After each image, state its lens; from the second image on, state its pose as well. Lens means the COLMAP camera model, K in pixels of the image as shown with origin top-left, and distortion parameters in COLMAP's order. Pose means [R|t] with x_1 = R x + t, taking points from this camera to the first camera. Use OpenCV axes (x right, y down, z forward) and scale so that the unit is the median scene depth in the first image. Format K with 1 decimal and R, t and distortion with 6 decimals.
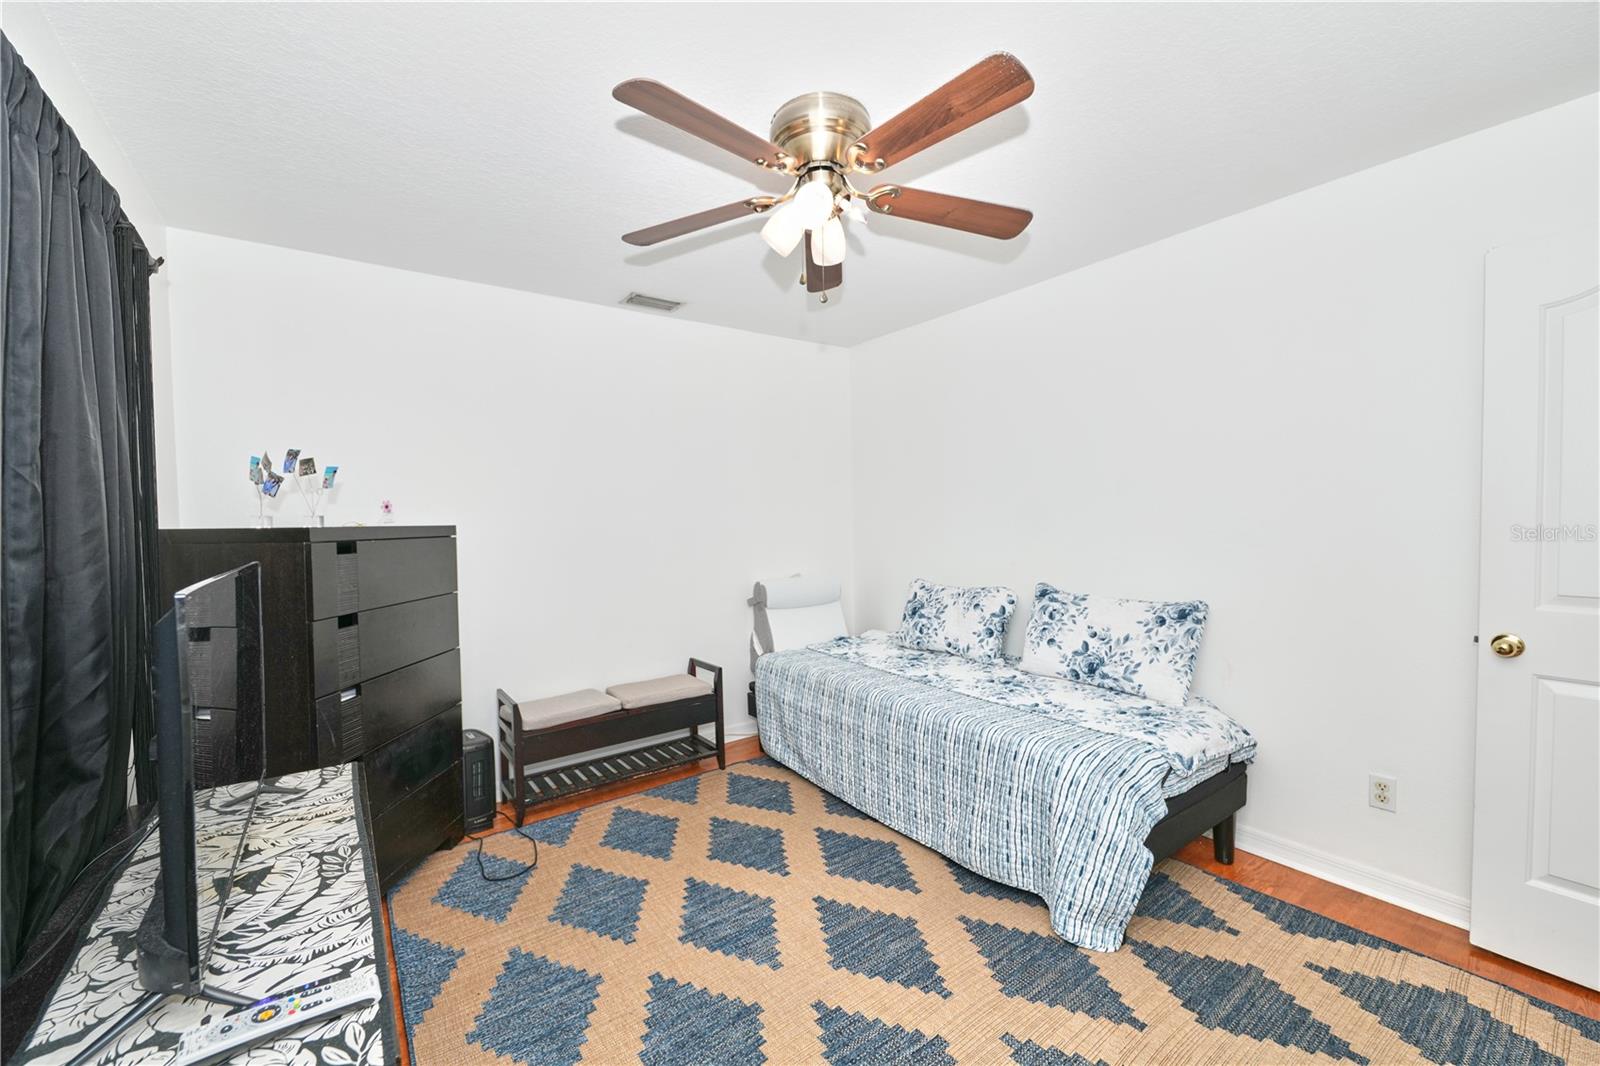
lens RADIAL K [[645.2, 0, 798.0], [0, 645.2, 535.5], [0, 0, 1]] dist [0.008696, -0.000151]
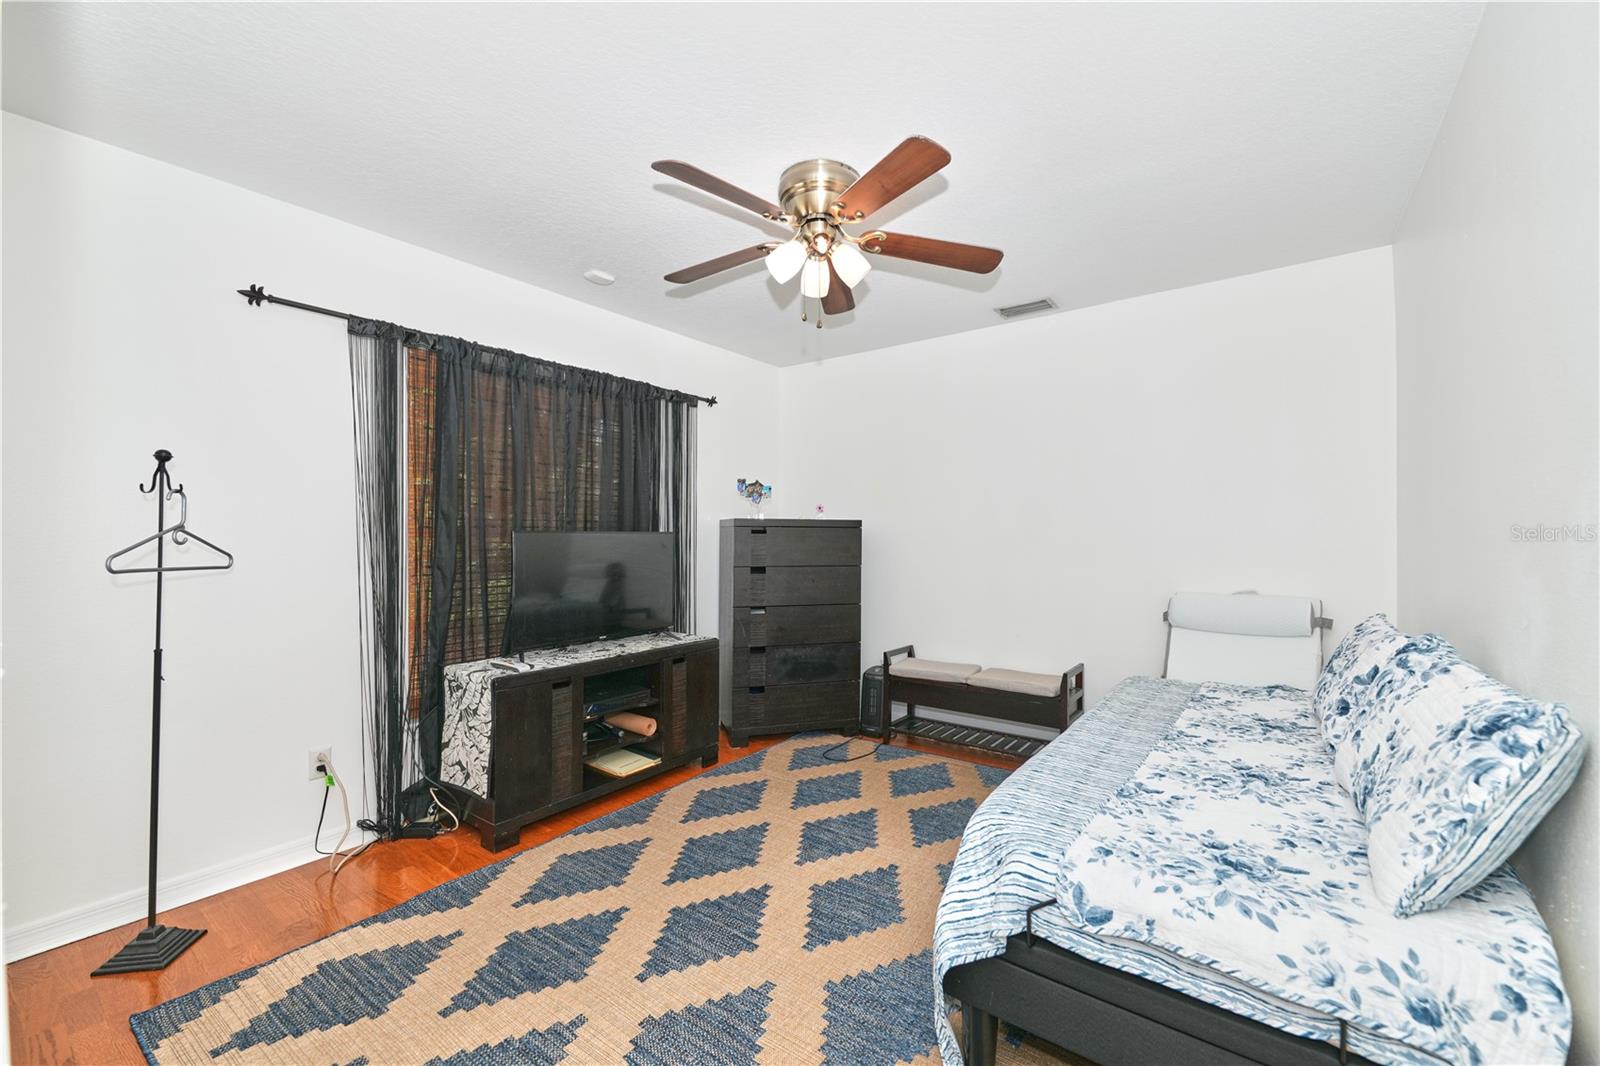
lens RADIAL K [[645.2, 0, 798.0], [0, 645.2, 535.5], [0, 0, 1]] dist [0.008696, -0.000151]
pose [[0.297559, 0.017749, -0.954539, 0.921272], [-0.032798, 0.999427, 0.008359, 0.012598], [0.954140, 0.028820, 0.297970, 0.480492]]
